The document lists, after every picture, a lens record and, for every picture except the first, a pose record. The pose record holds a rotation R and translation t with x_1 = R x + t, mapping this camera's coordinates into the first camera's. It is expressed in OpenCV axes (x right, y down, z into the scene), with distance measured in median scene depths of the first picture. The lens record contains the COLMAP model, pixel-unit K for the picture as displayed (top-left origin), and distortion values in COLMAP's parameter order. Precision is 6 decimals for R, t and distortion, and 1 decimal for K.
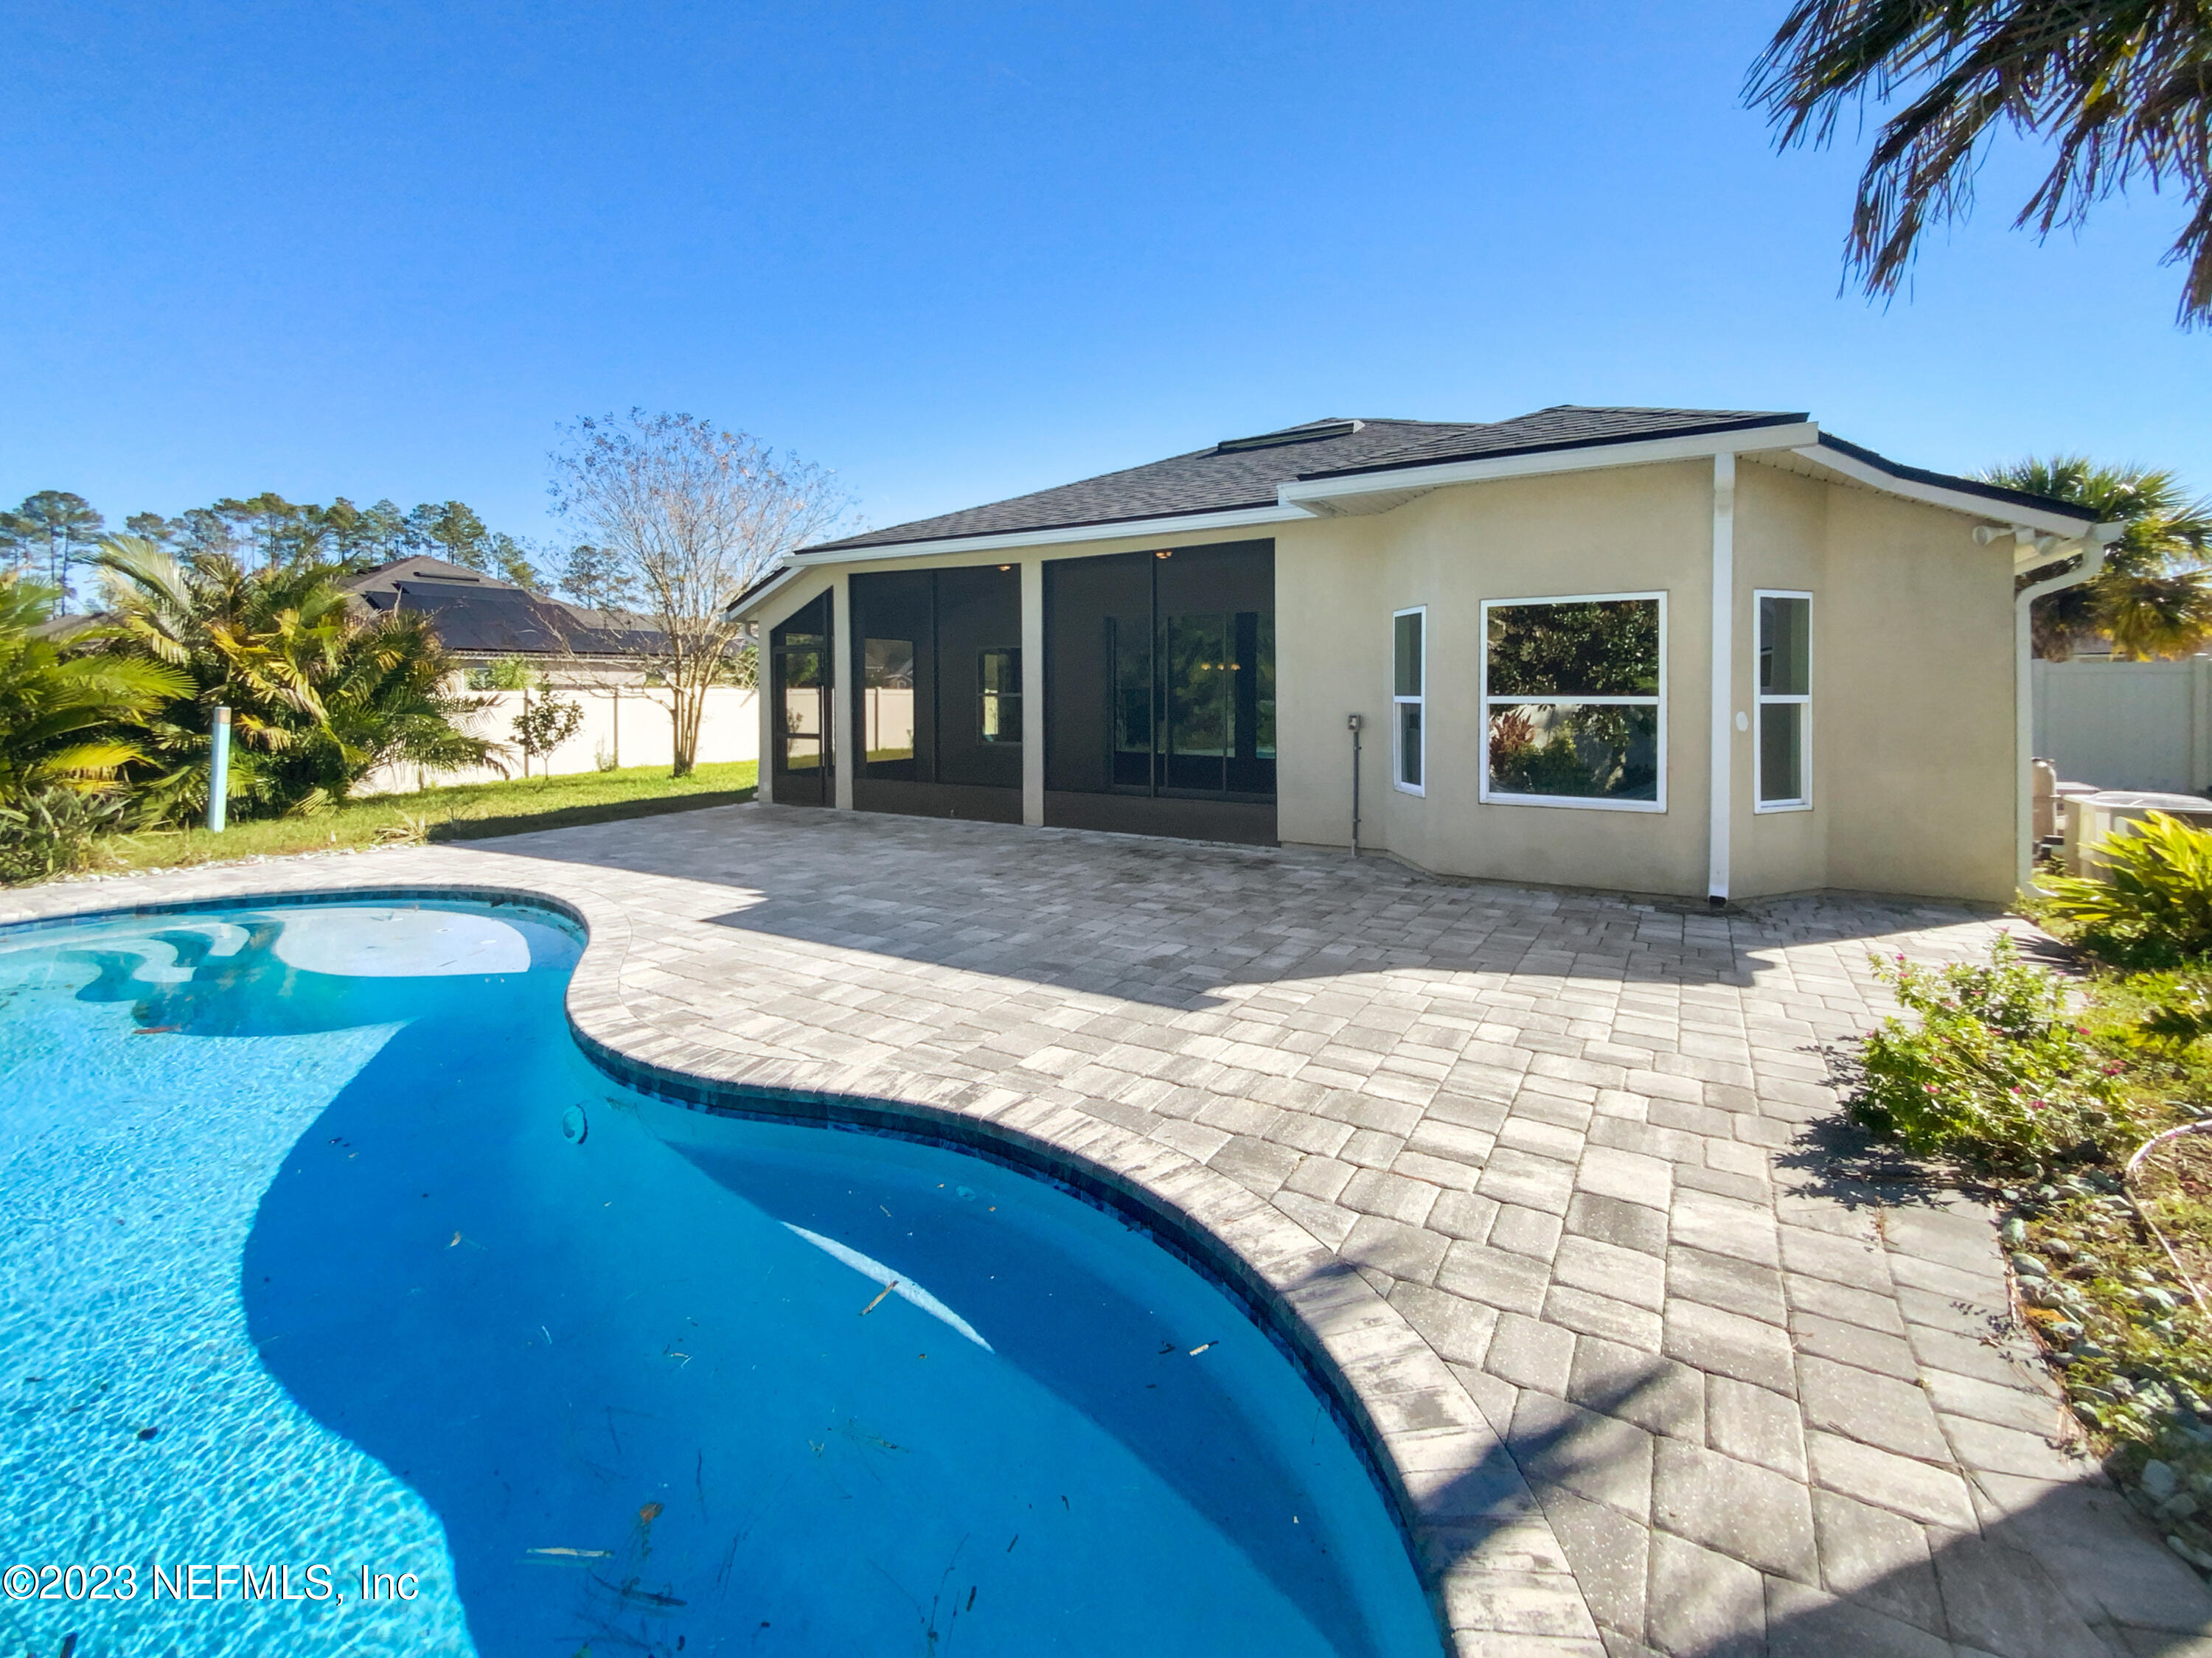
lens RADIAL K [[904.4, 0, 1084.1], [0, 904.4, 675.4], [0, 0, 1]] dist [-0.001108, -0.005972]
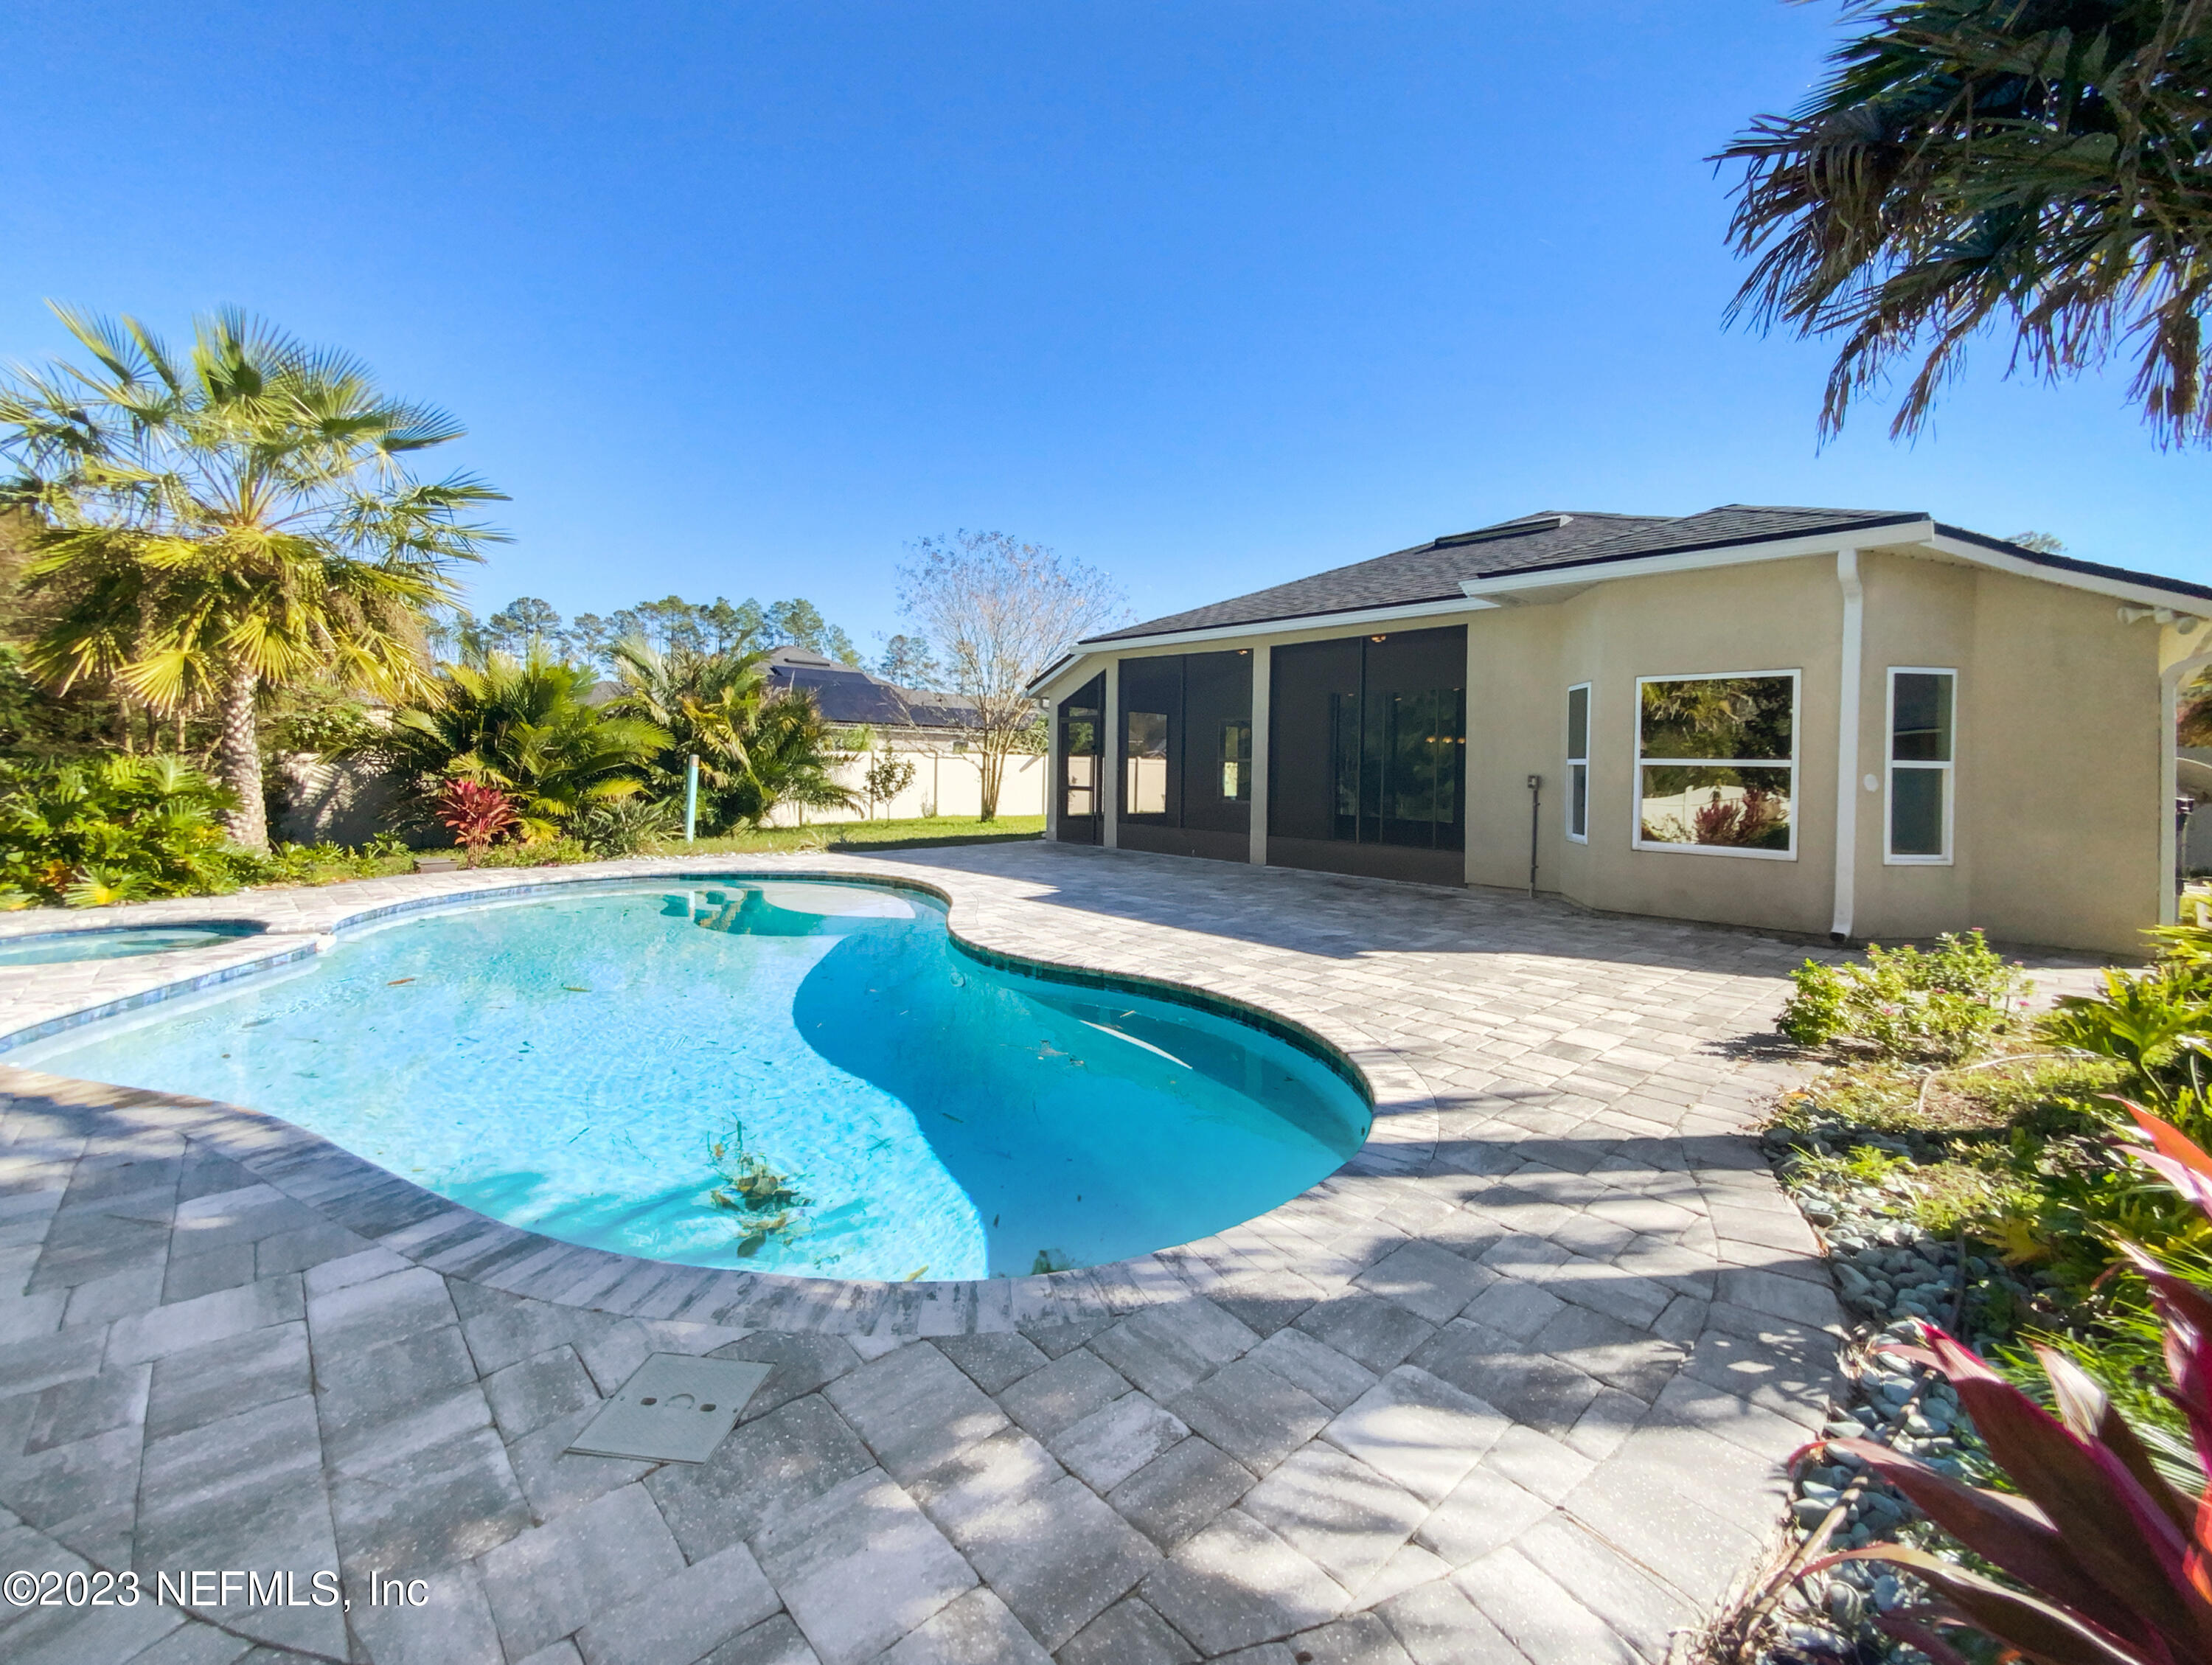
lens RADIAL K [[959.3, 0, 1099.7], [0, 959.3, 846.5], [0, 0, 1]] dist [0.000140, -0.005082]
pose [[0.965025, 0.042790, -0.258641, 0.076417], [-0.020680, 0.995940, 0.087612, 0.034987], [0.261340, -0.079199, 0.961992, -0.336829]]
